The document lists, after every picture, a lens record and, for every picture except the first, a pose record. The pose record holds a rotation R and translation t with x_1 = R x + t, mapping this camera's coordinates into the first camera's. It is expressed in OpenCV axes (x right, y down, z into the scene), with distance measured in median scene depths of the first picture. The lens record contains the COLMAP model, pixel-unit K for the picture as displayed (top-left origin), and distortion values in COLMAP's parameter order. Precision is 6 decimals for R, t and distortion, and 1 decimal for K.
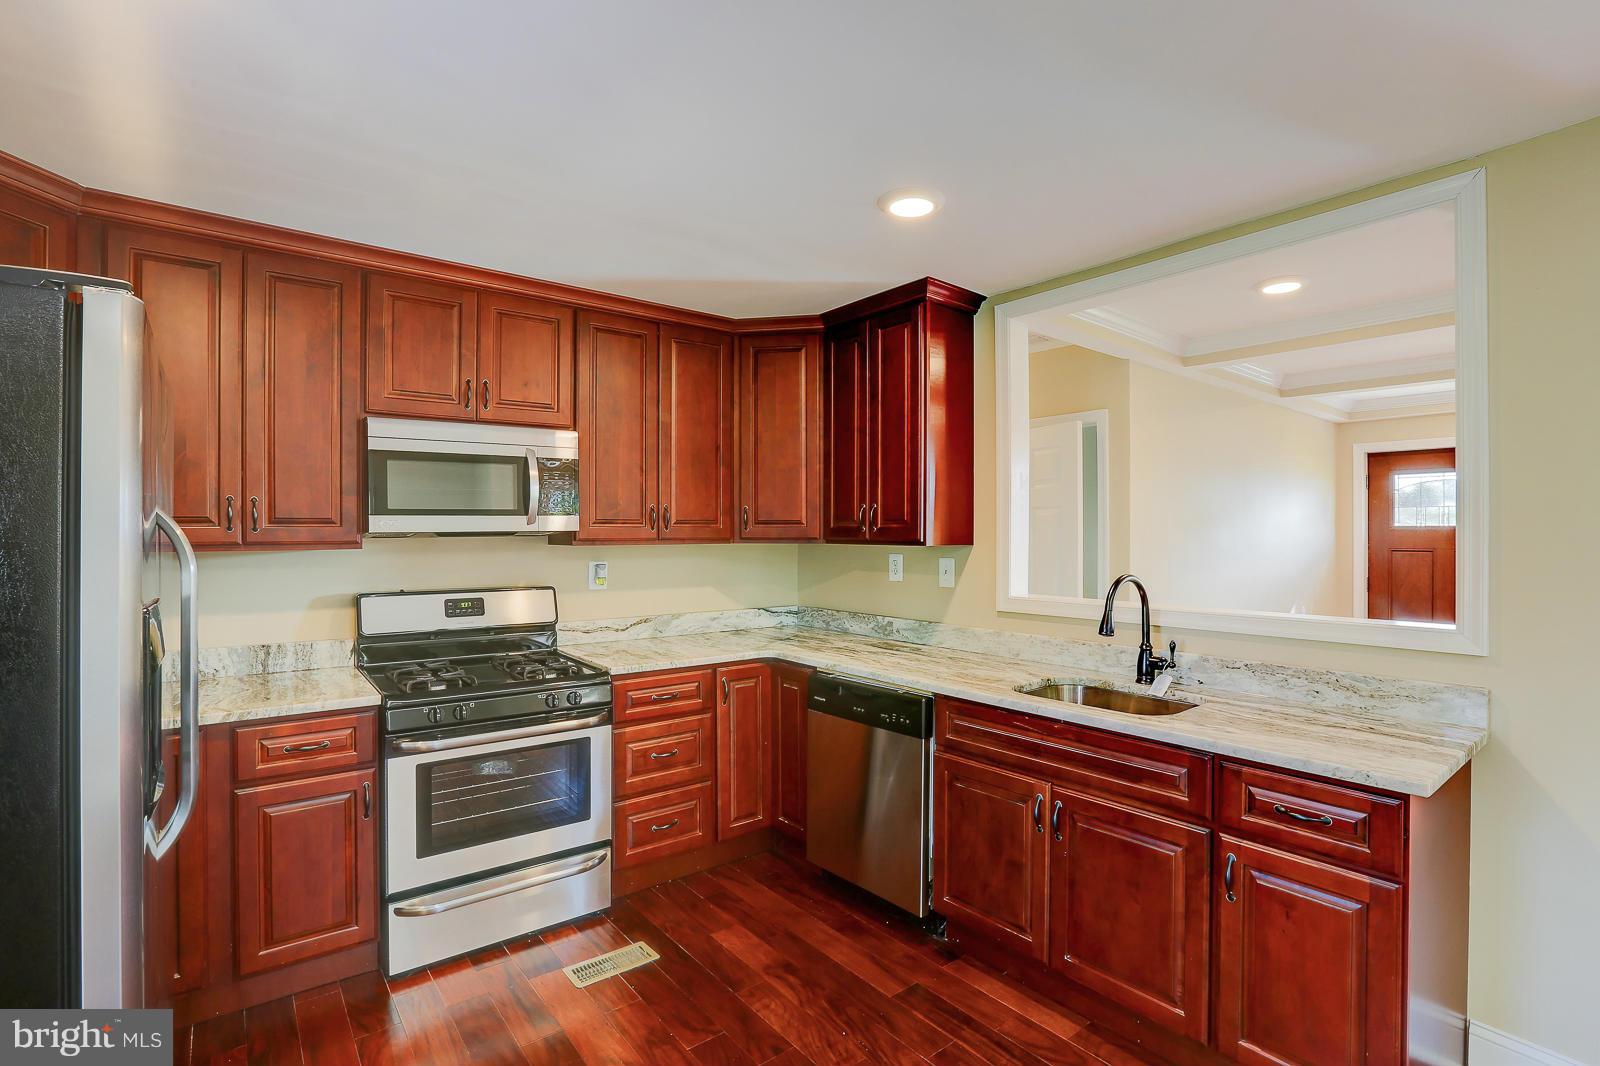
lens RADIAL K [[762.5, 0, 819.1], [0, 762.5, 530.4], [0, 0, 1]] dist [-0.042955, 0.013185]
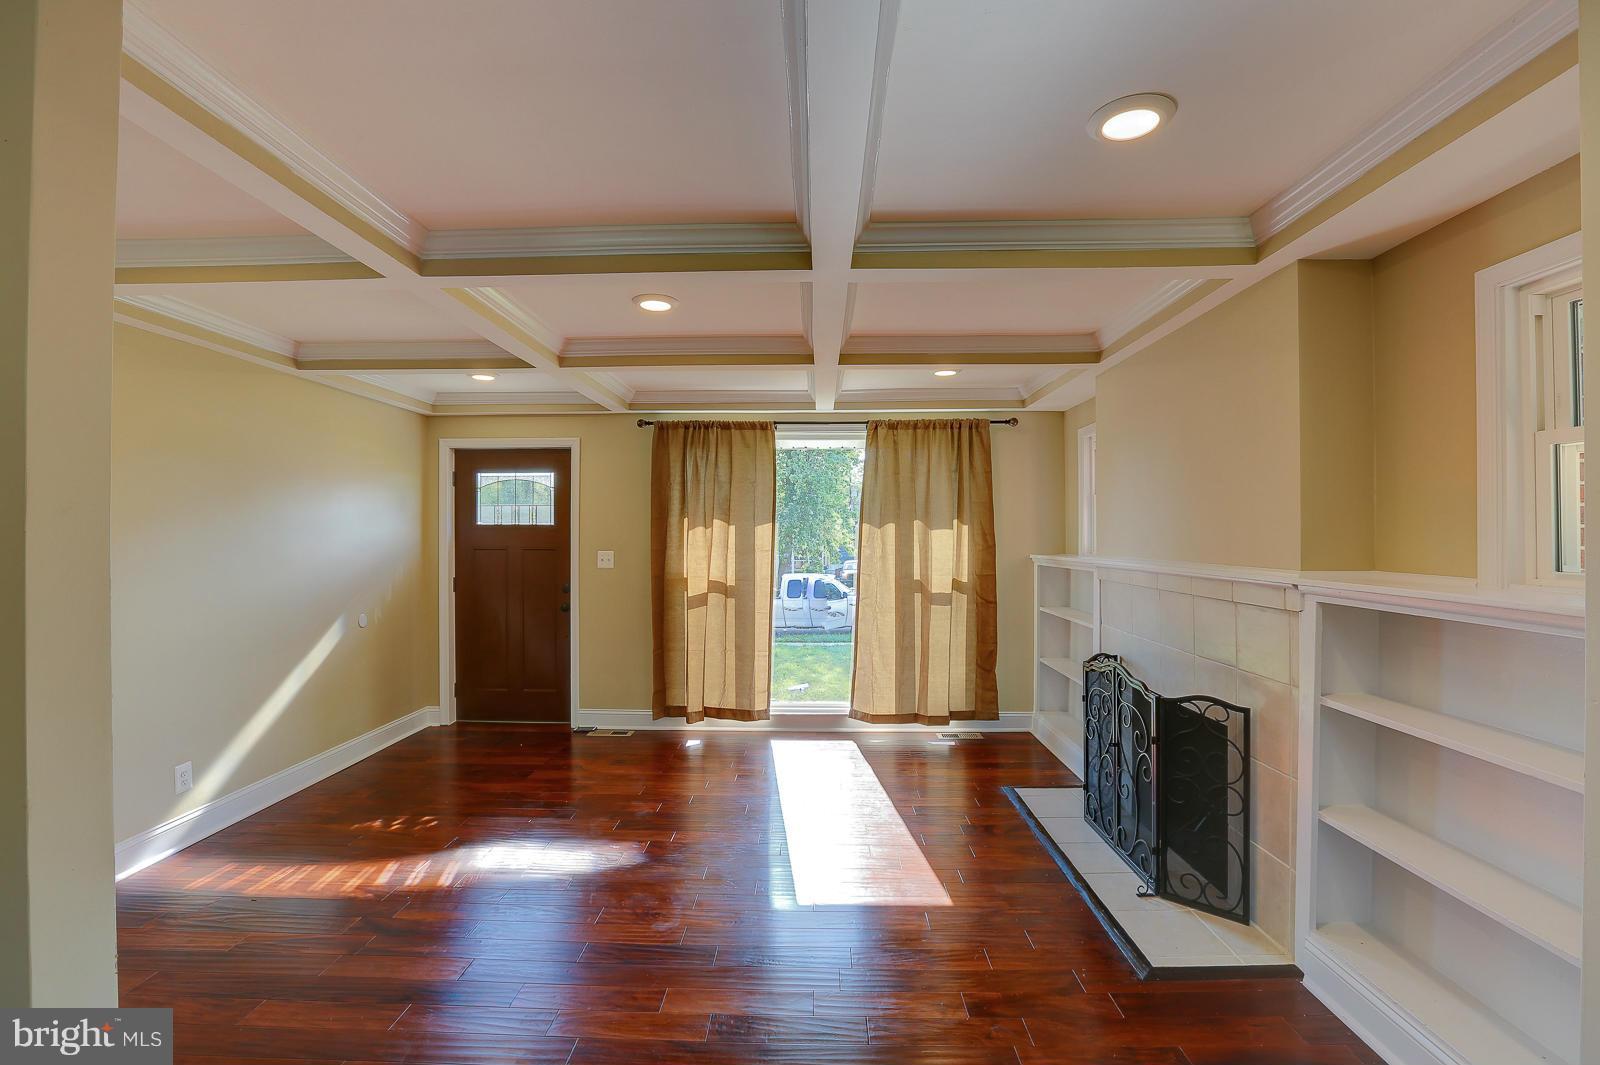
lens RADIAL K [[762.5, 0, 832.9], [0, 762.5, 531.6], [0, 0, 1]] dist [-0.042955, 0.013185]
pose [[0.638887, -0.002657, 0.769296, 0.606216], [-0.002434, 0.999982, 0.005475, -0.005077], [-0.769297, -0.005370, 0.638869, 0.006620]]
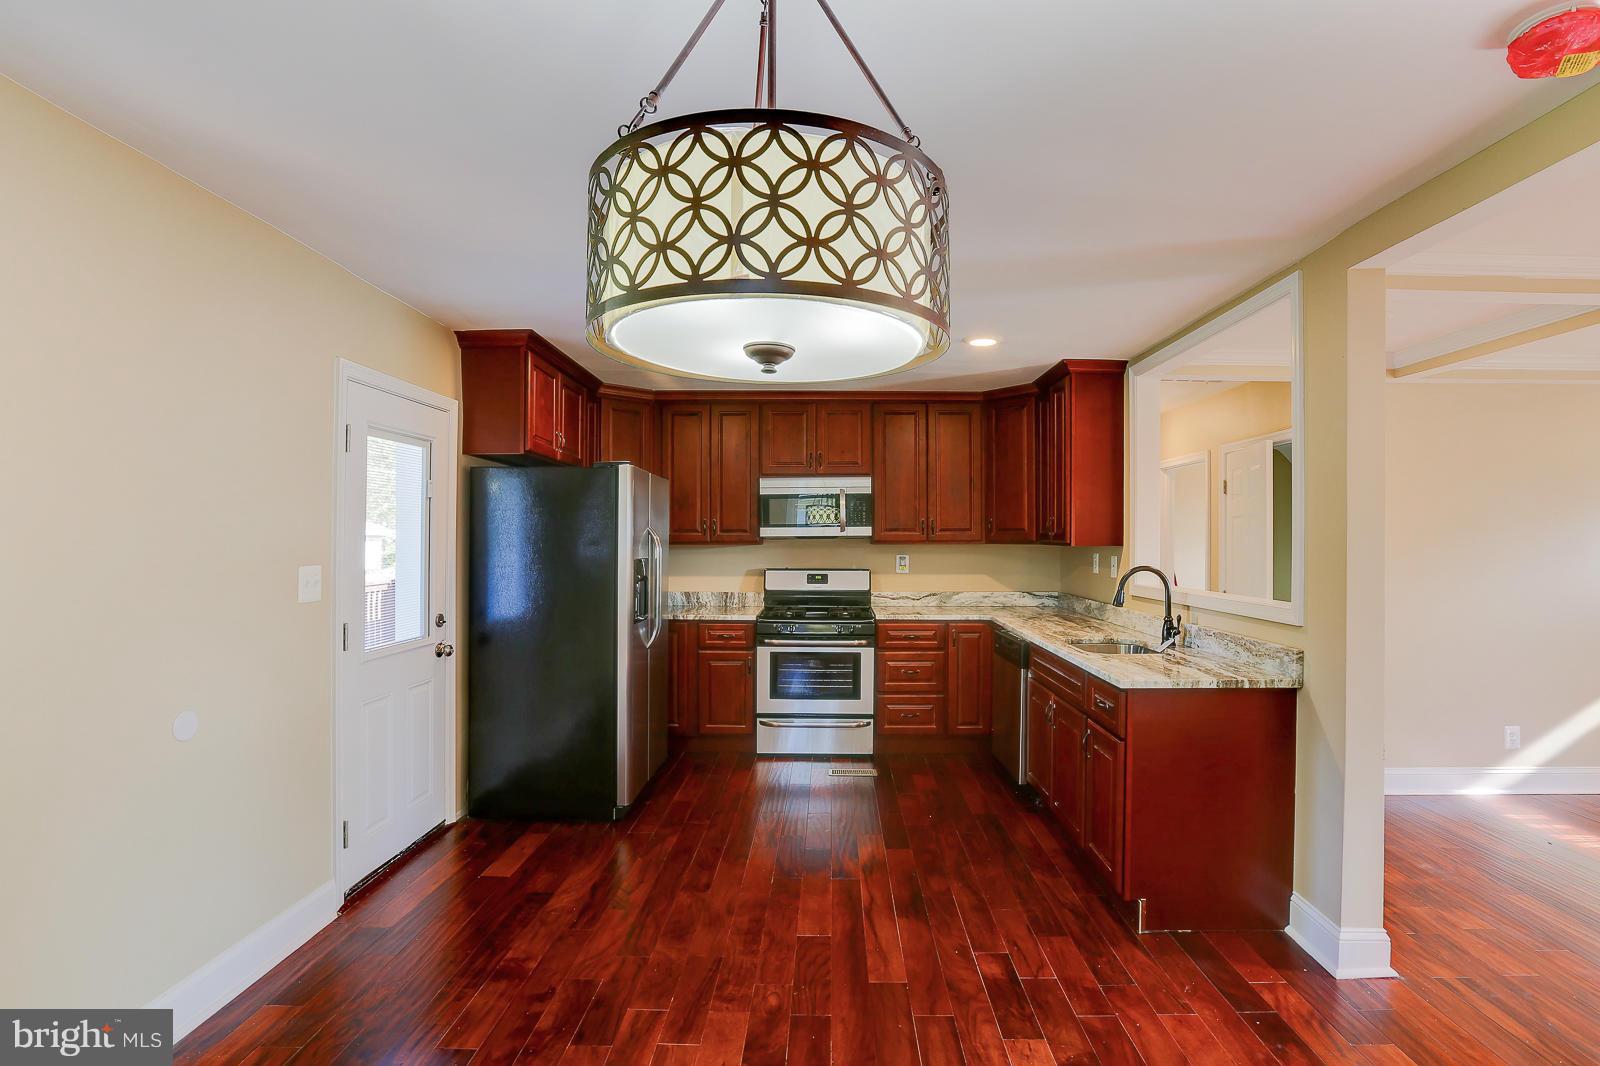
lens RADIAL K [[762.5, 0, 812.3], [0, 762.5, 529.3], [0, 0, 1]] dist [-0.042955, 0.013185]
pose [[0.773742, -0.005328, -0.633479, 0.709534], [-0.000360, 0.999961, -0.008850, 0.001899], [0.633501, 0.007075, 0.773709, -0.427365]]
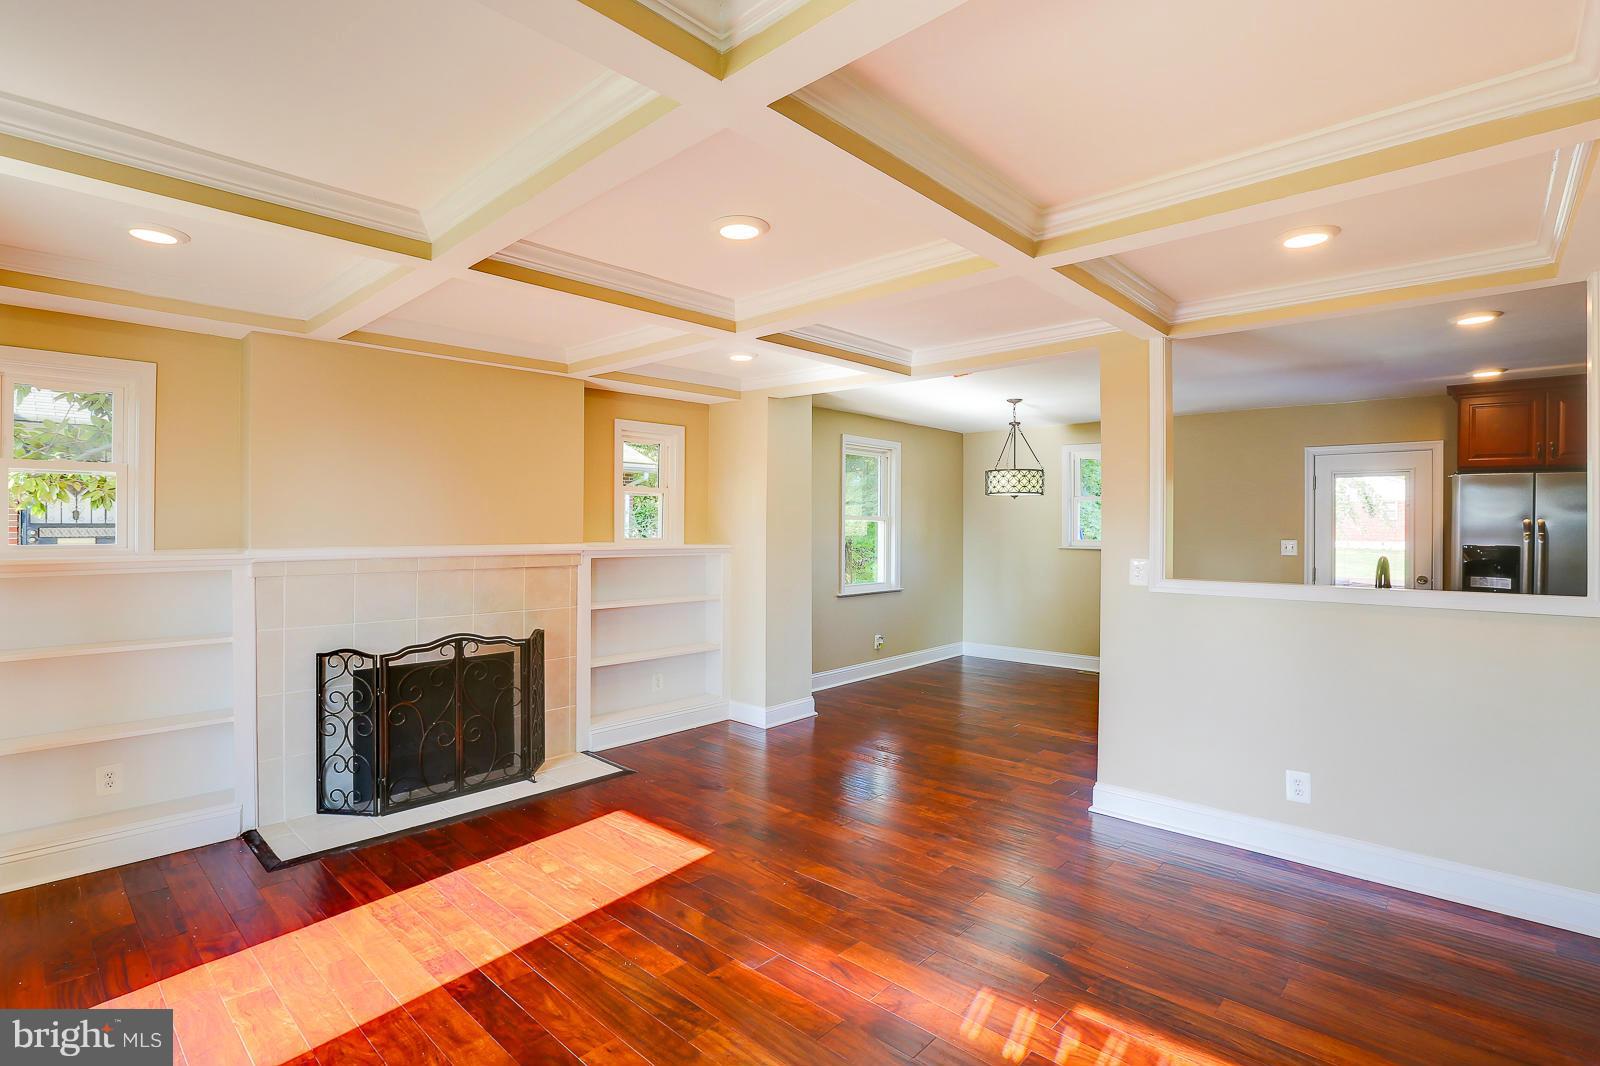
lens RADIAL K [[762.5, 0, 793.3], [0, 762.5, 539.2], [0, 0, 1]] dist [-0.042955, 0.013185]
pose [[-0.984371, 0.002697, -0.176084, 1.464980], [0.002367, 0.999995, 0.002086, 0.032078], [0.176089, 0.001637, -0.984373, 1.915031]]
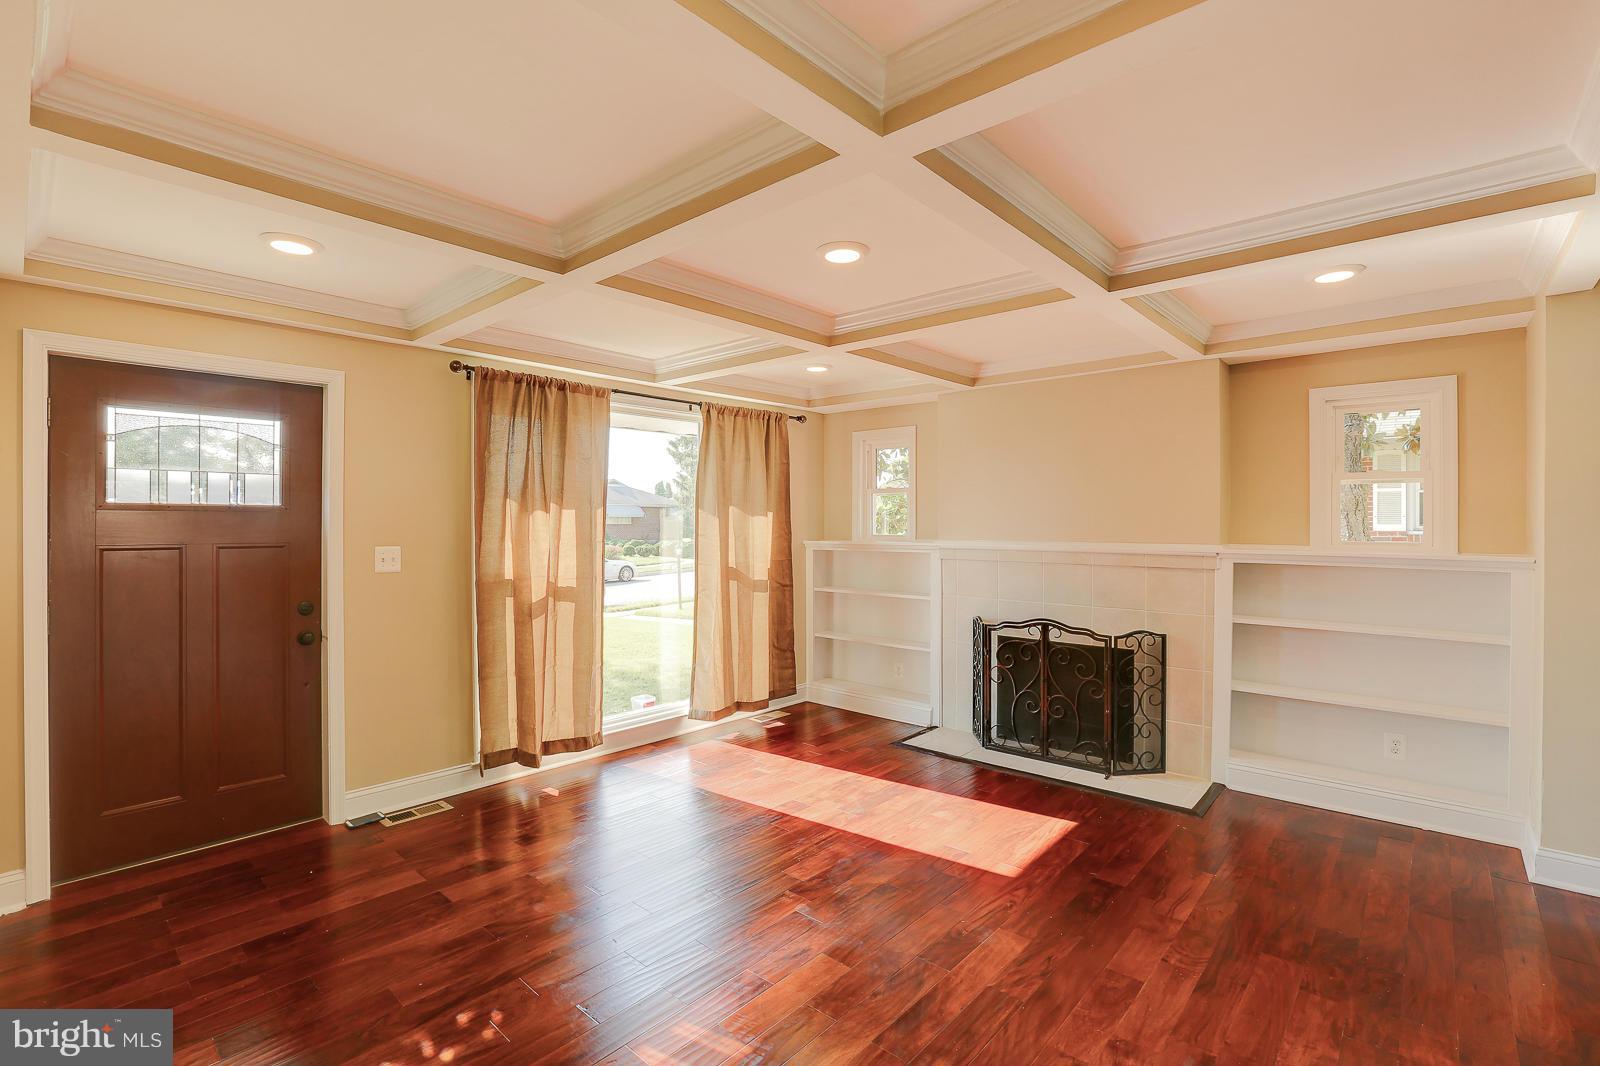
lens RADIAL K [[762.5, 0, 794.3], [0, 762.5, 518.5], [0, 0, 1]] dist [-0.042955, 0.013185]
pose [[-0.177585, -0.001934, 0.984104, 0.326322], [-0.010209, 0.999948, 0.000123, 0.001305], [-0.984053, -0.010025, -0.177595, 1.225054]]
